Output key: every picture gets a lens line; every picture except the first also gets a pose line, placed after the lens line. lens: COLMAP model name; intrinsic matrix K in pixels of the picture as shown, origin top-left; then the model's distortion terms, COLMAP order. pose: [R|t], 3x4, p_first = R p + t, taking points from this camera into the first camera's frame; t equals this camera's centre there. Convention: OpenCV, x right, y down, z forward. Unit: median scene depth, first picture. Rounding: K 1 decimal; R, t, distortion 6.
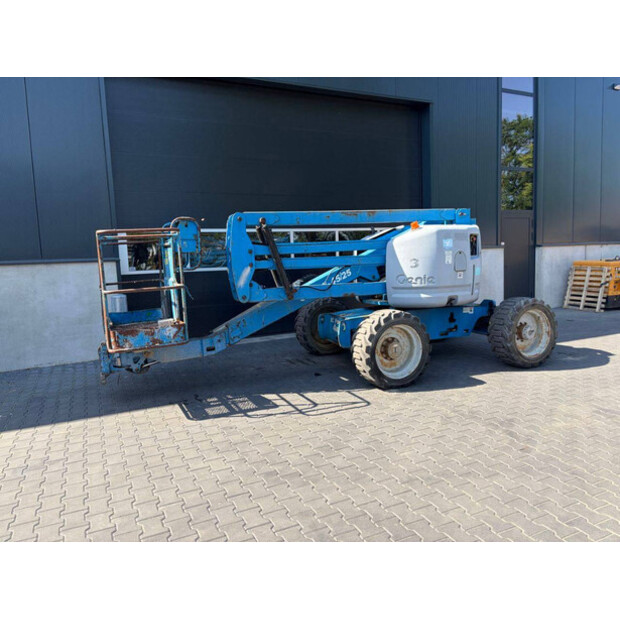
lens RADIAL K [[471.0, 0, 309.1], [0, 471.0, 310.8], [0, 0, 1]] dist [0.054749, -0.060845]
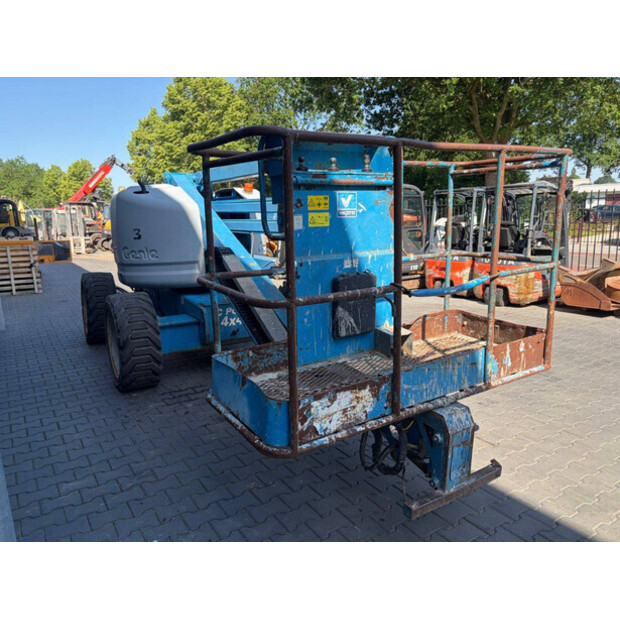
lens RADIAL K [[471.0, 0, 309.5], [0, 471.0, 311.1], [0, 0, 1]] dist [0.054749, -0.060845]
pose [[-0.128977, -0.165829, 0.977684, -0.751909], [0.151056, 0.971128, 0.184644, -0.105267], [-0.980075, 0.171499, -0.100204, 1.068975]]
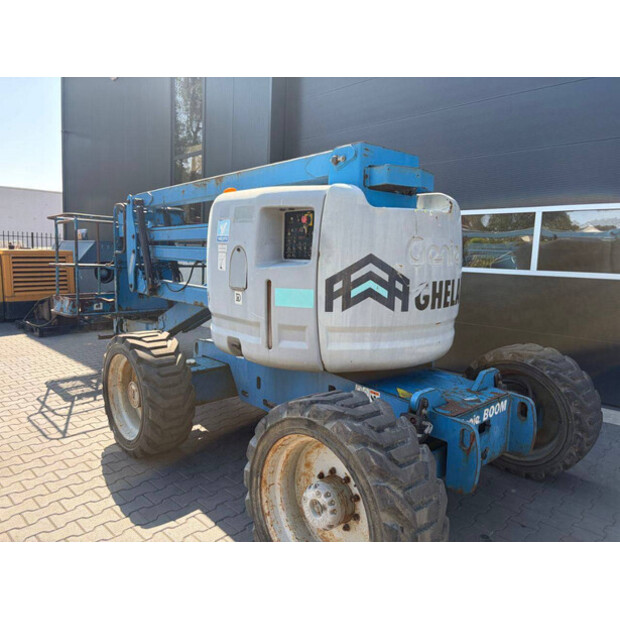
lens RADIAL K [[471.0, 0, 306.1], [0, 471.0, 309.5], [0, 0, 1]] dist [0.054749, -0.060845]
pose [[0.331240, 0.159402, -0.929984, 0.816162], [-0.151436, 0.981831, 0.114351, -0.134232], [0.931315, 0.102955, 0.349361, 0.951062]]
